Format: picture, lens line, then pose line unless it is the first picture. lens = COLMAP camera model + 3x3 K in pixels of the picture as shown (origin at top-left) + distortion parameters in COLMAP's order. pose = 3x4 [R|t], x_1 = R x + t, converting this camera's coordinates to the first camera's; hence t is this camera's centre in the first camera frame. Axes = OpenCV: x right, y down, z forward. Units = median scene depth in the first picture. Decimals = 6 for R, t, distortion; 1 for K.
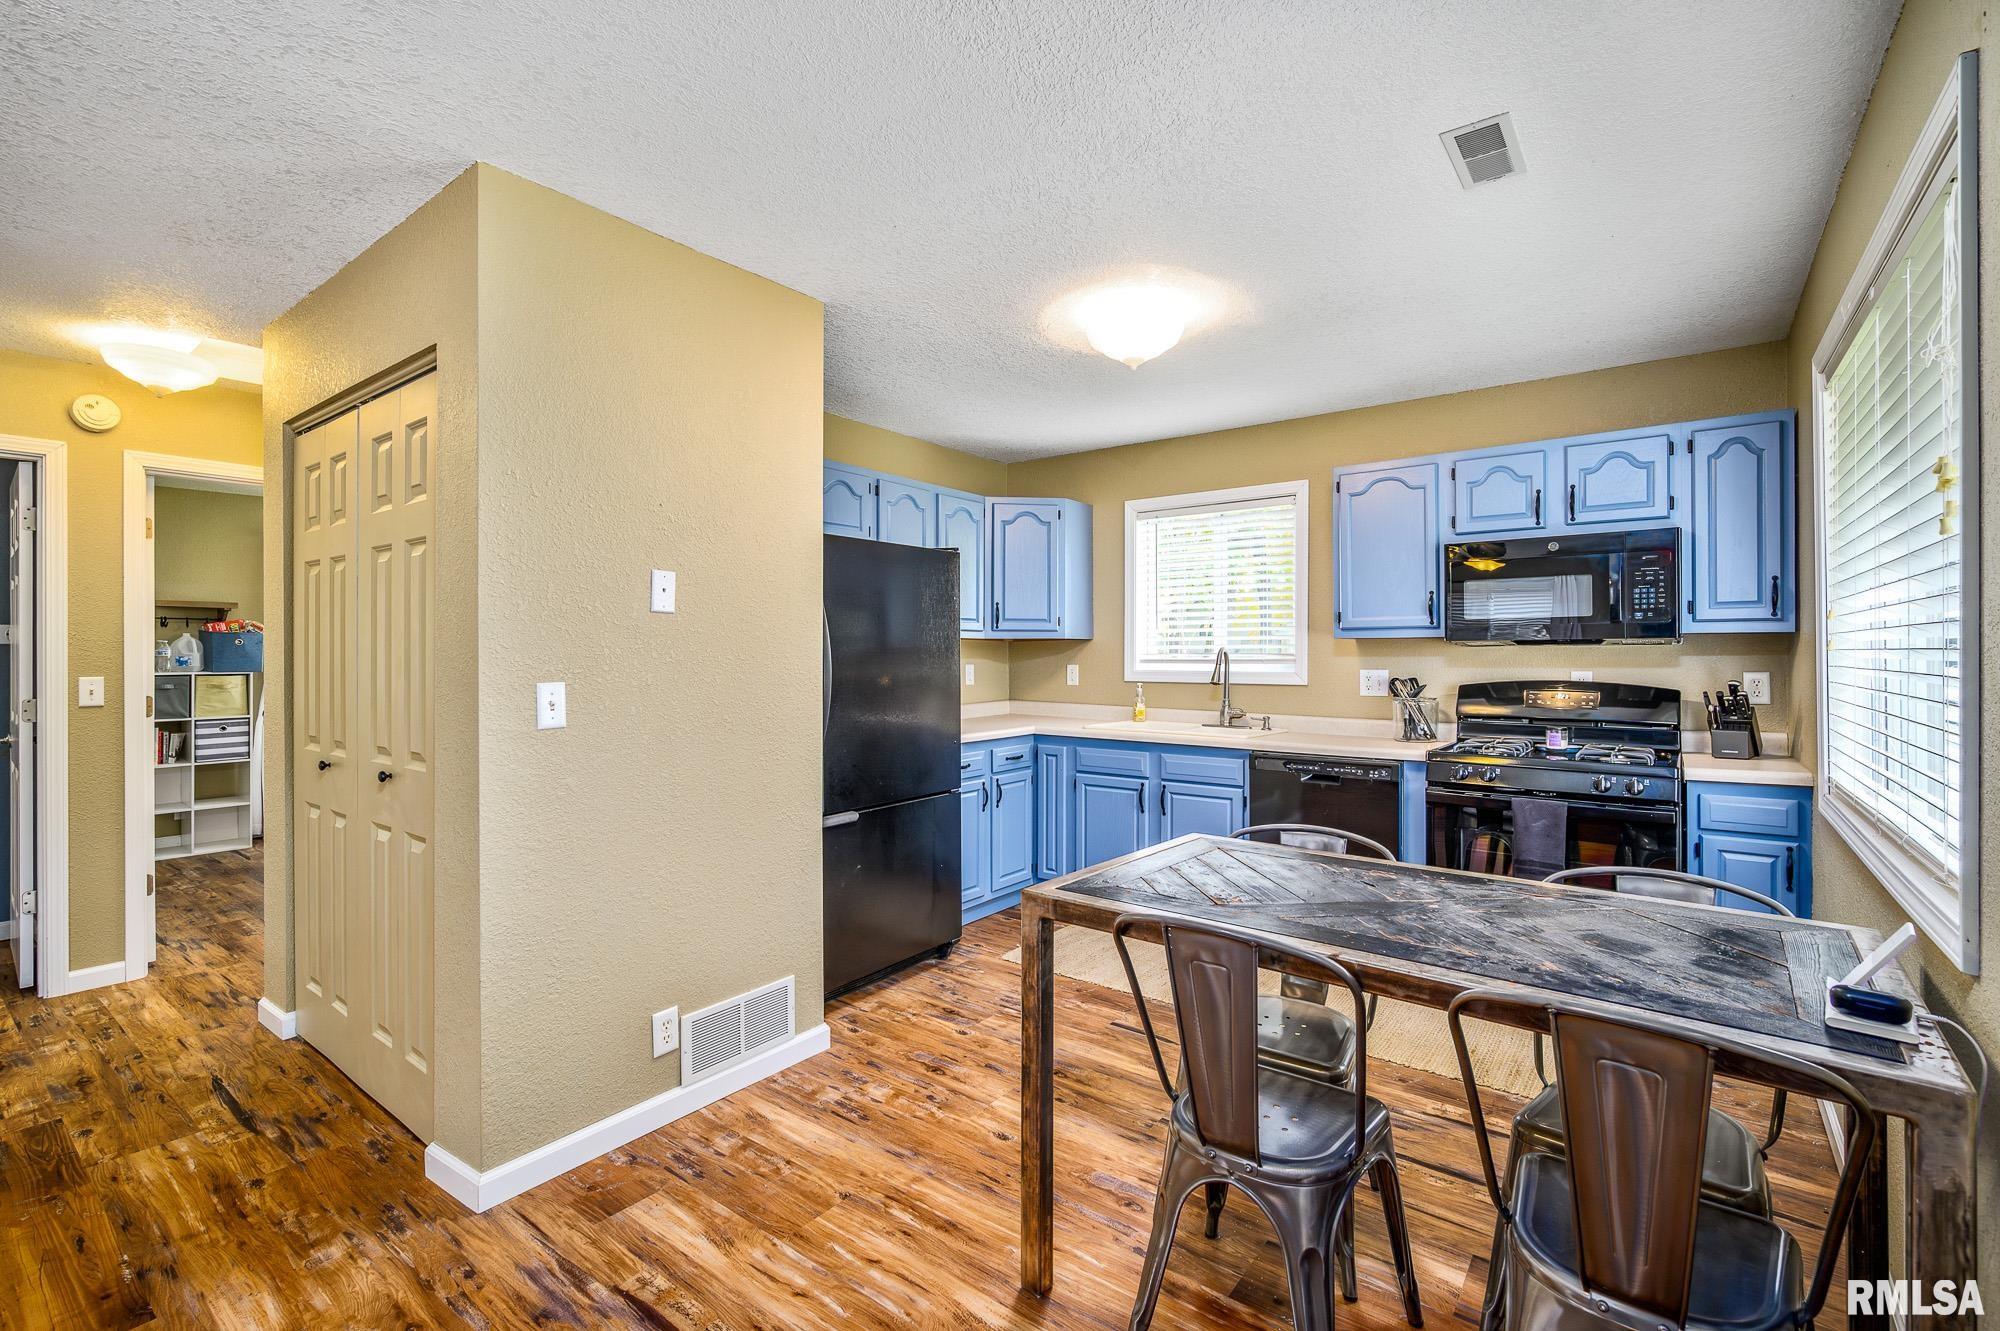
lens RADIAL K [[876.7, 0, 989.5], [0, 876.7, 653.5], [0, 0, 1]] dist [-0.003033, -0.000142]
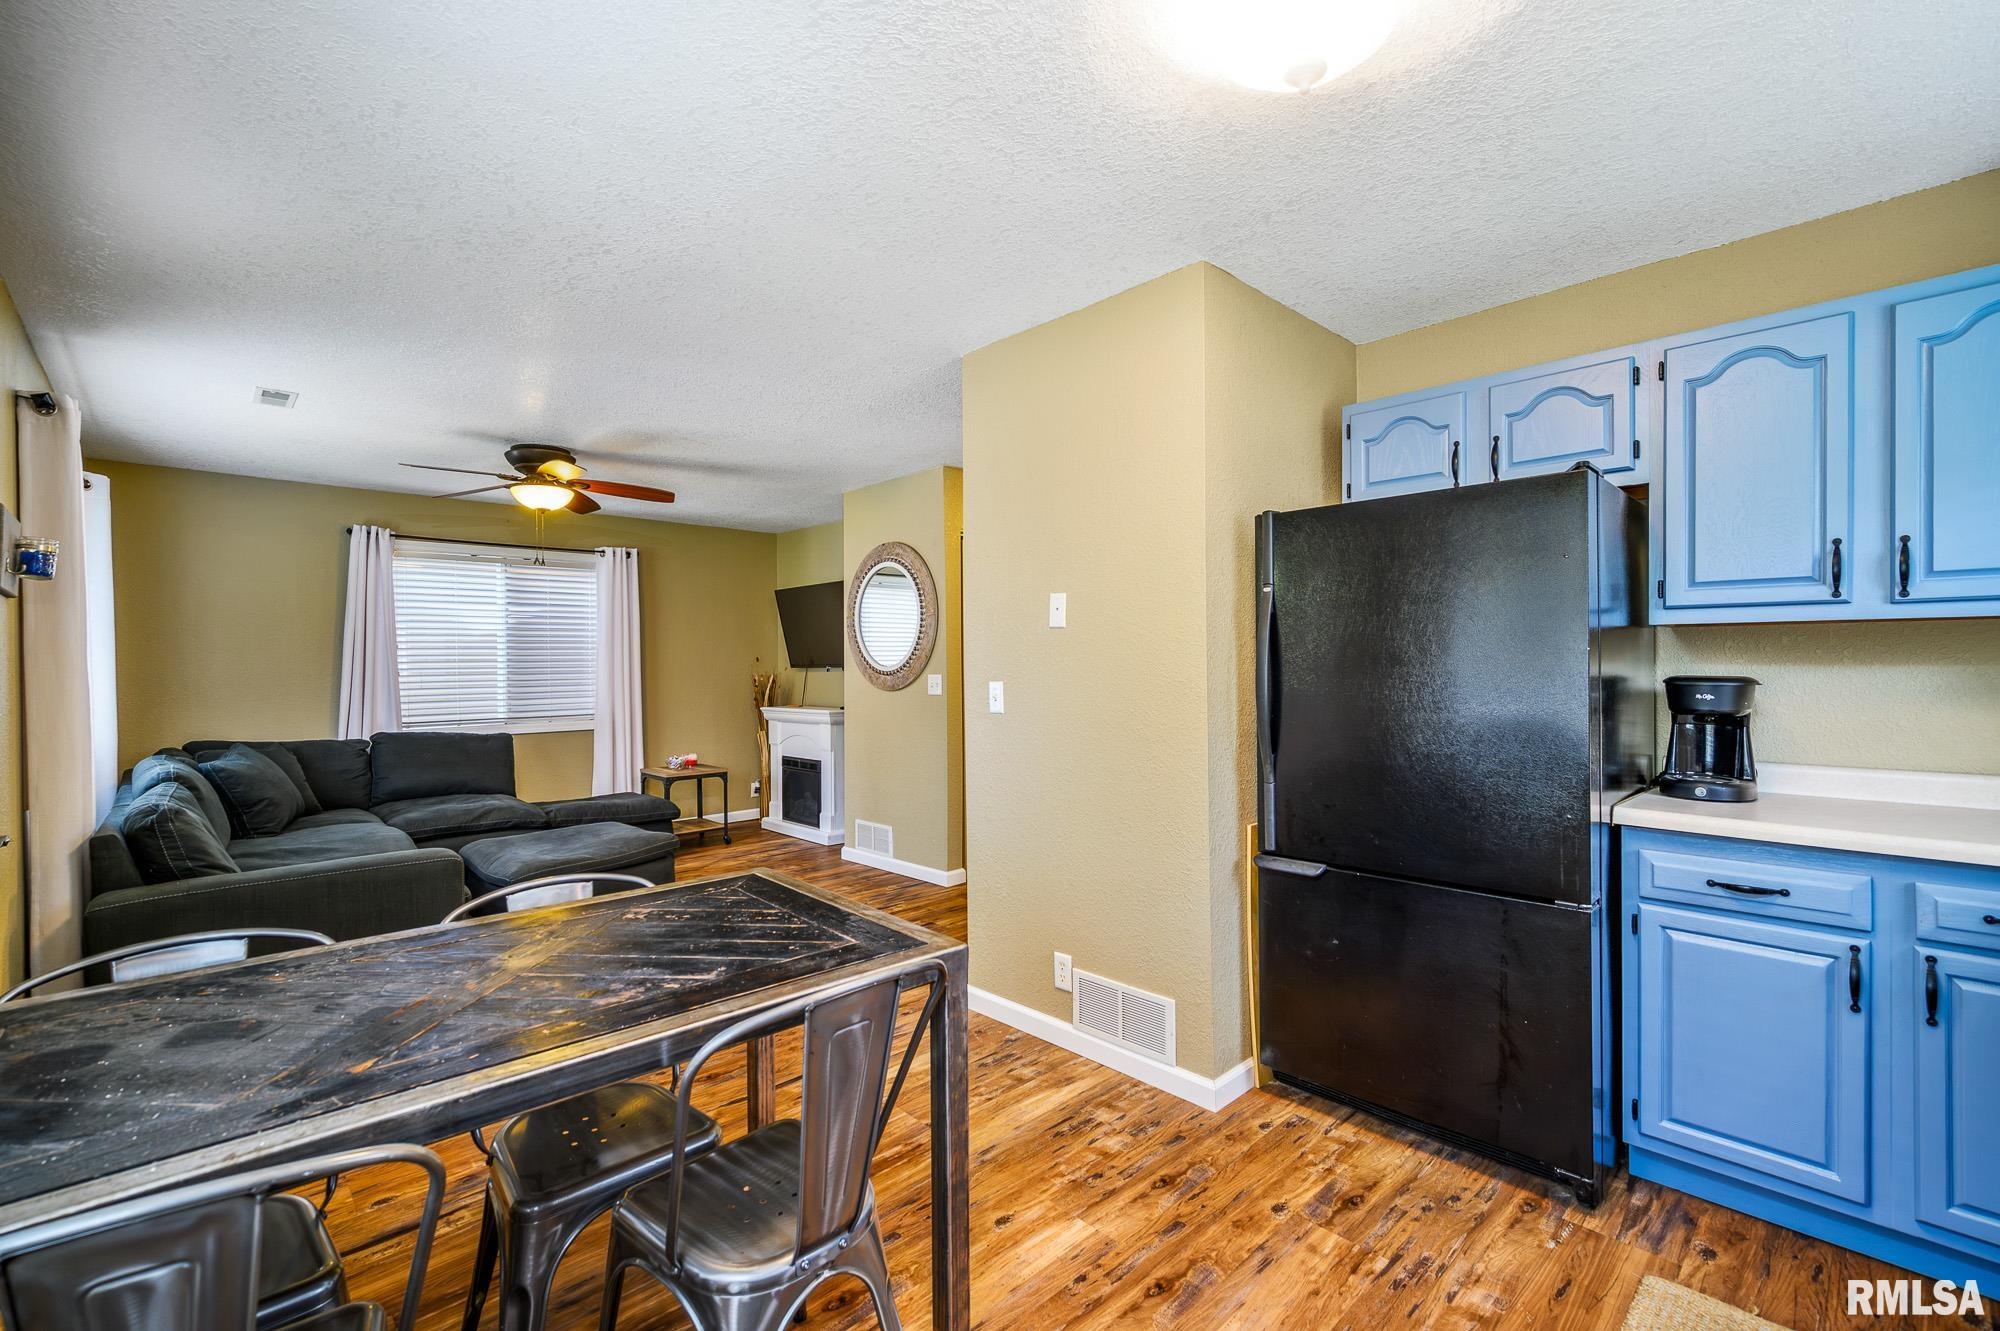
lens RADIAL K [[876.7, 0, 1008.3], [0, 876.7, 669.5], [0, 0, 1]] dist [-0.003033, -0.000142]
pose [[-0.147362, 0.011709, -0.989013, 0.827064], [0.008337, 0.999909, 0.010595, -0.001902], [0.989047, -0.006684, -0.147446, 1.088220]]
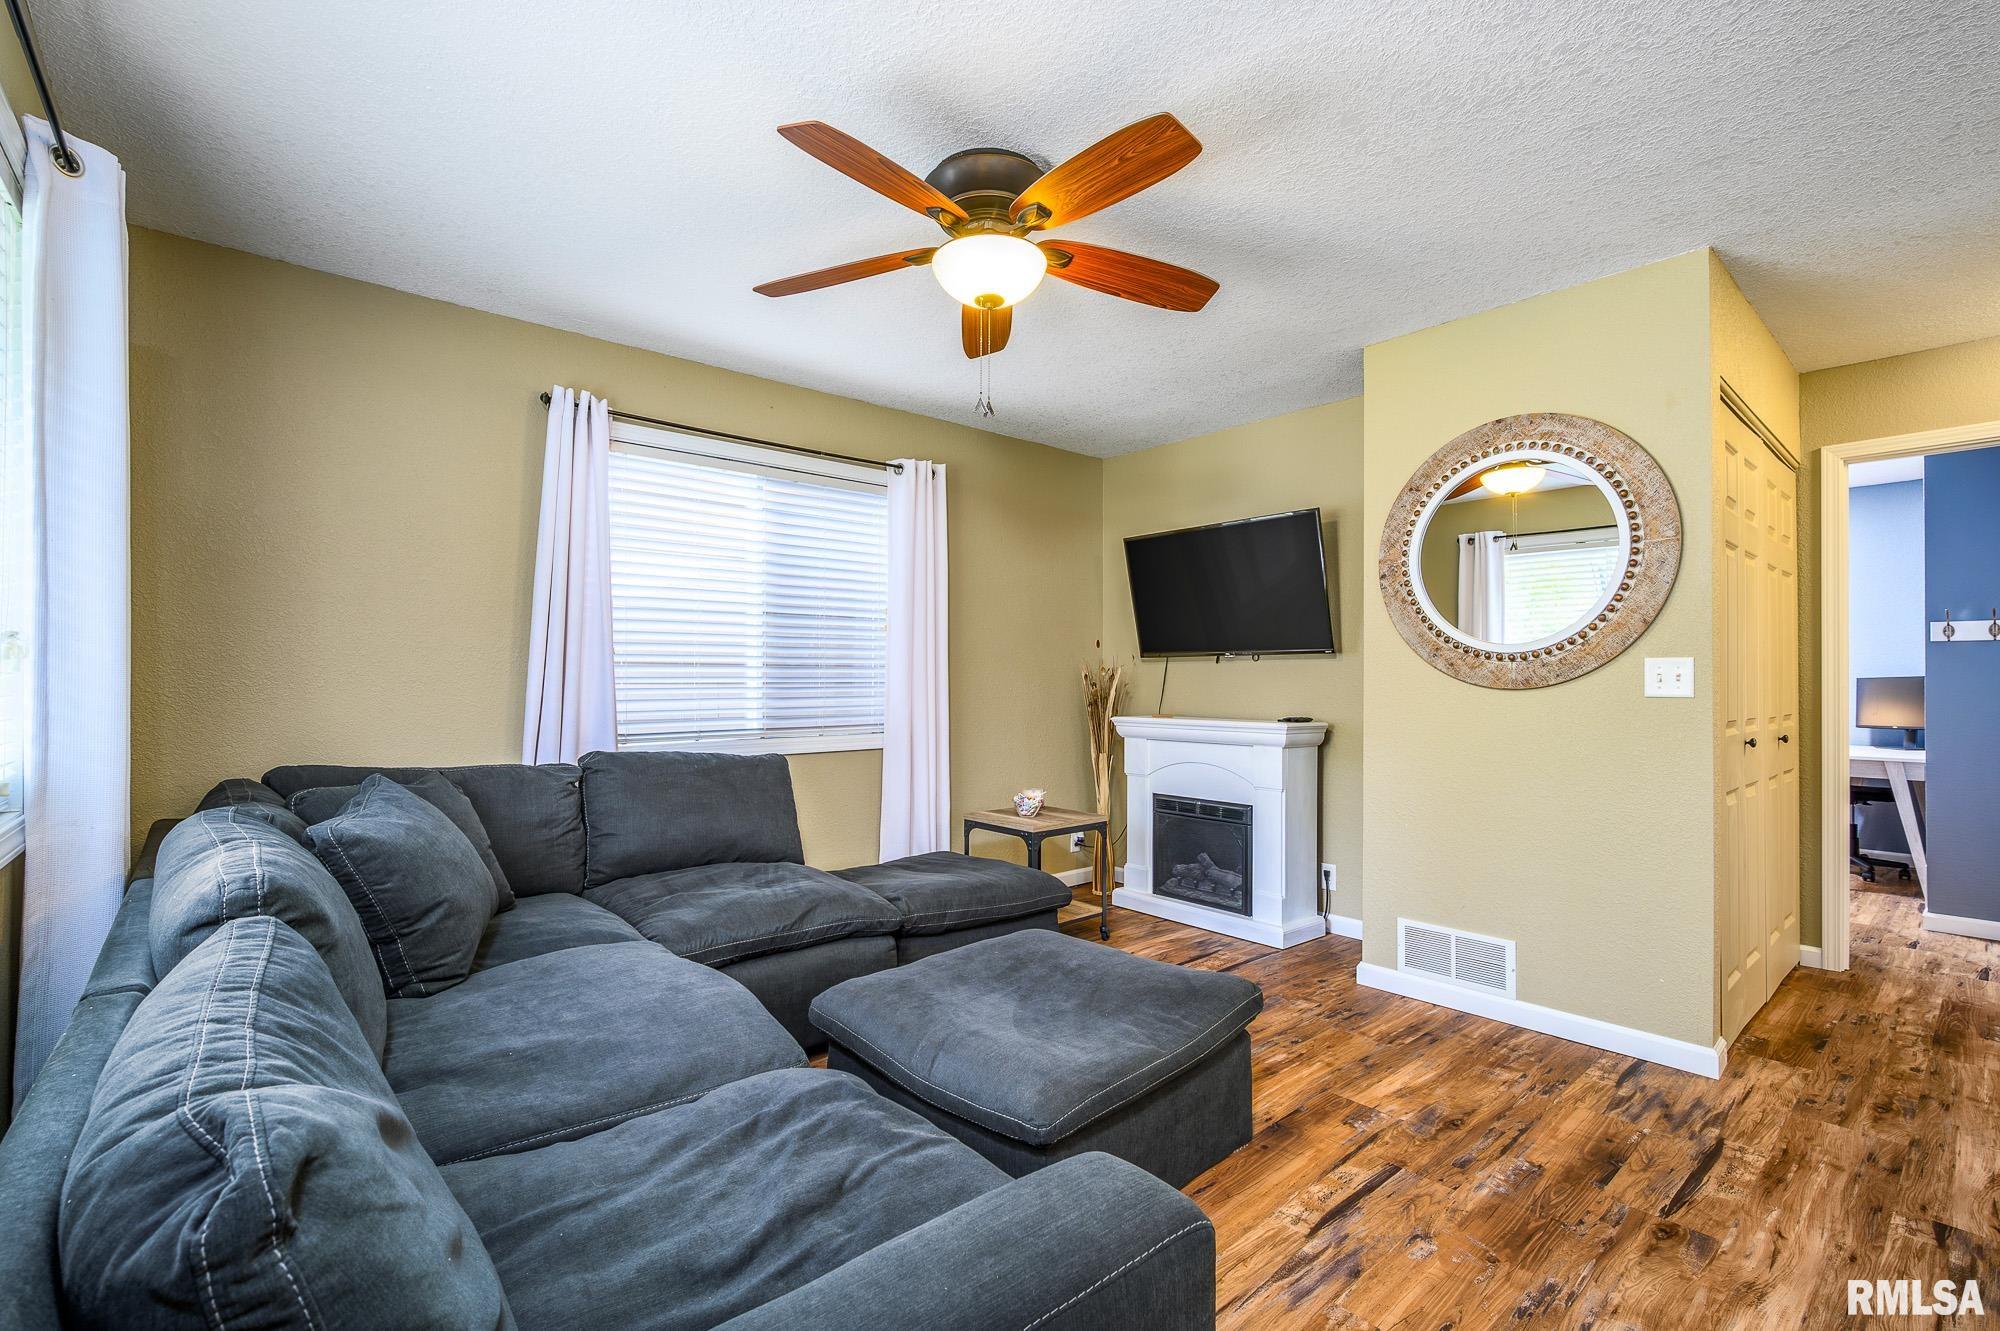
lens RADIAL K [[876.7, 0, 989.7], [0, 876.7, 671.1], [0, 0, 1]] dist [-0.003033, -0.000142]
pose [[-0.193880, -0.004211, -0.981016, 0.425472], [-0.003546, 0.999987, -0.003592, 0.025296], [0.981019, 0.002782, -0.193892, 0.557840]]
